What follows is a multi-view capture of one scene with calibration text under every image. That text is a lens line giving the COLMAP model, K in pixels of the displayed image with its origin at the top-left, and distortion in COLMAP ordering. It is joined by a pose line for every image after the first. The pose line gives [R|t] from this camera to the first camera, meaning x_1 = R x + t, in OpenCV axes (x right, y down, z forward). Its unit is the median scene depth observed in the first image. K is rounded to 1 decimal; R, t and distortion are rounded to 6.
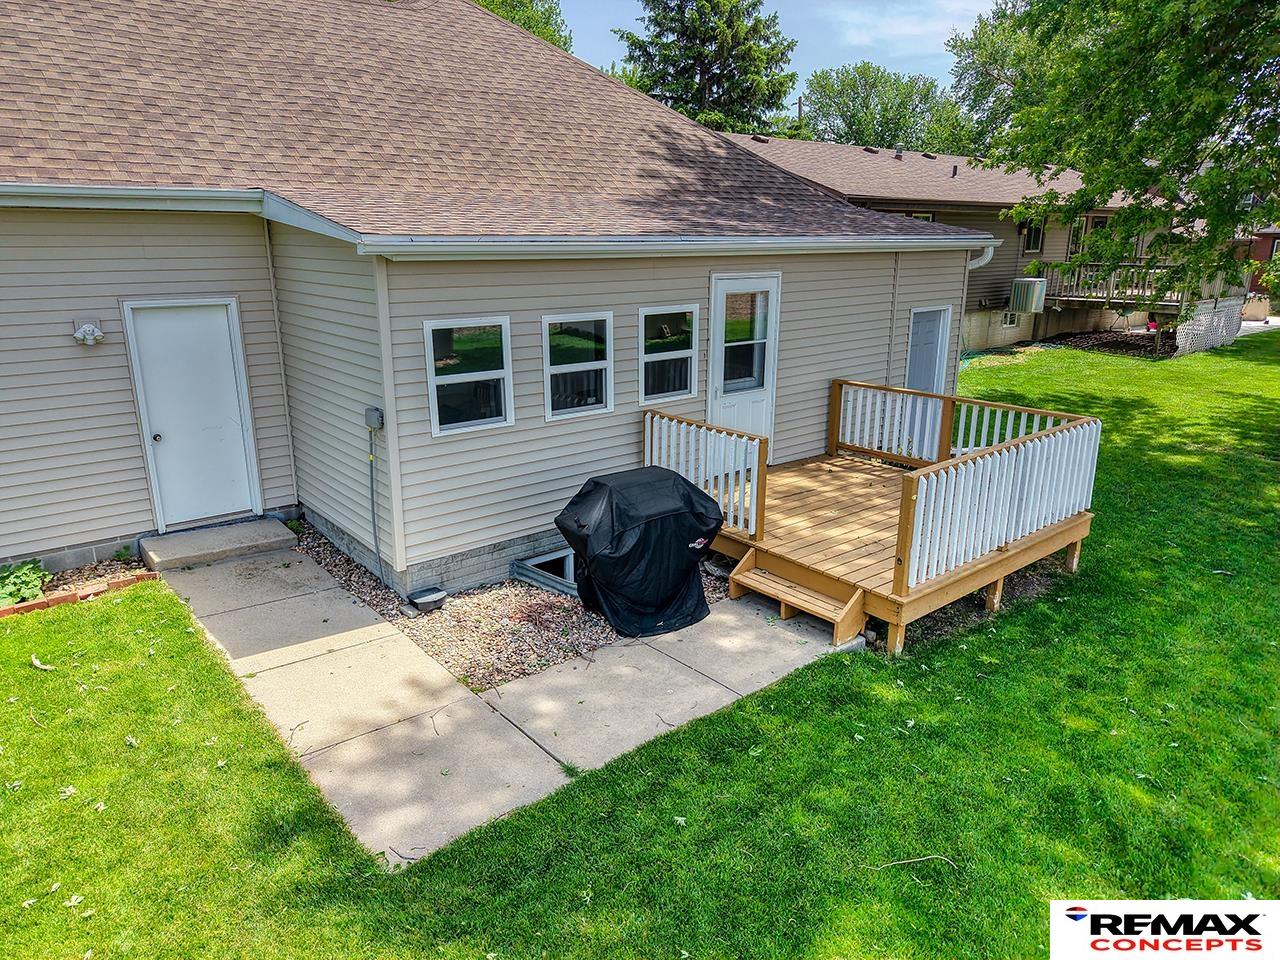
lens RADIAL K [[852.1, 0, 640.0], [0, 852.1, 480.0], [0, 0, 1]] dist [0.046511, -0.064549]
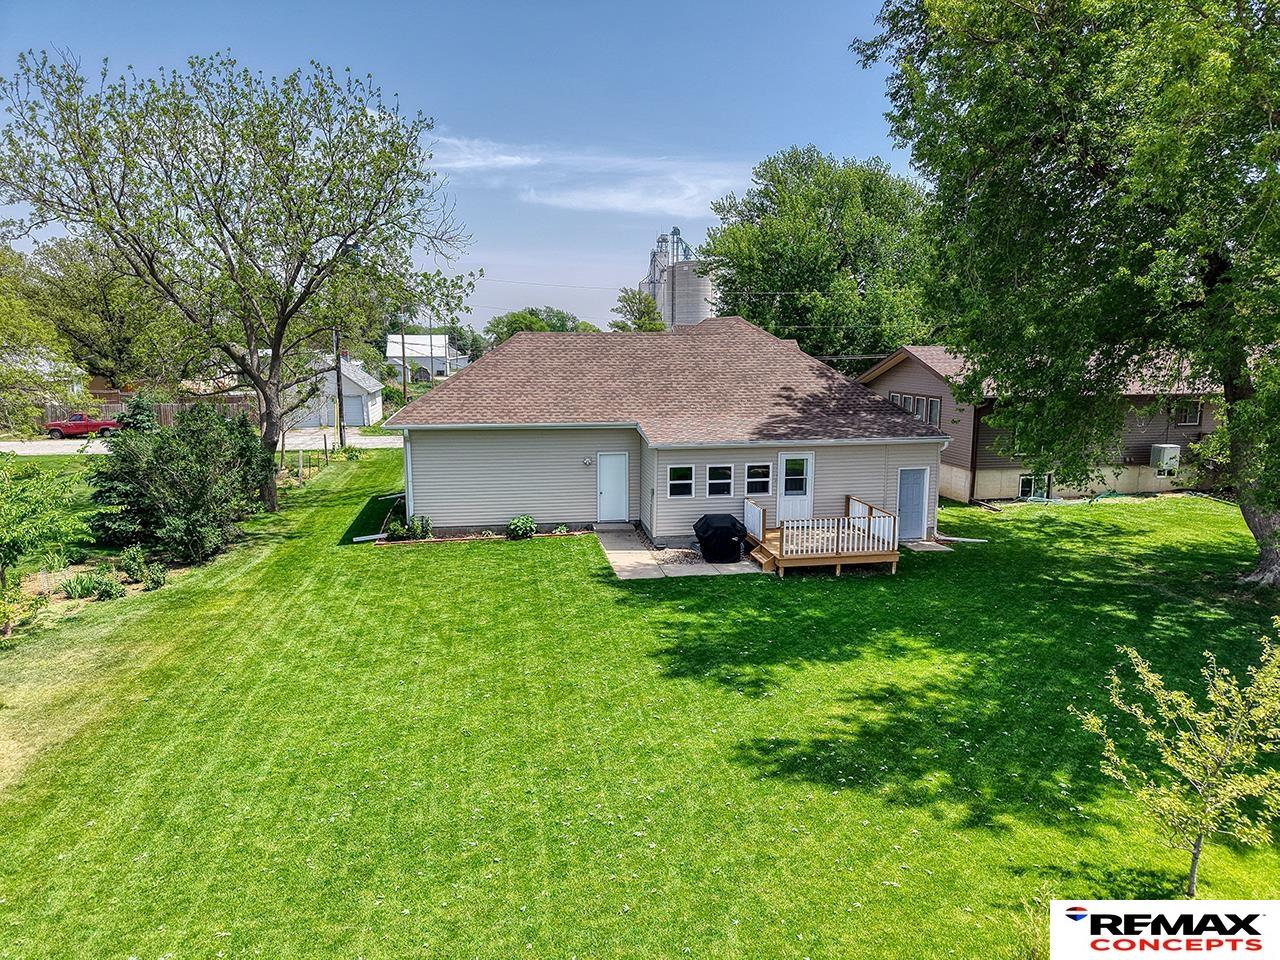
lens RADIAL K [[852.1, 0, 640.0], [0, 852.1, 480.0], [0, 0, 1]] dist [0.046511, -0.064549]
pose [[0.864231, 0.075668, -0.497372, 1.274379], [-0.135353, 0.987144, -0.085009, 0.170667], [0.484545, 0.140789, 0.863362, -1.882814]]
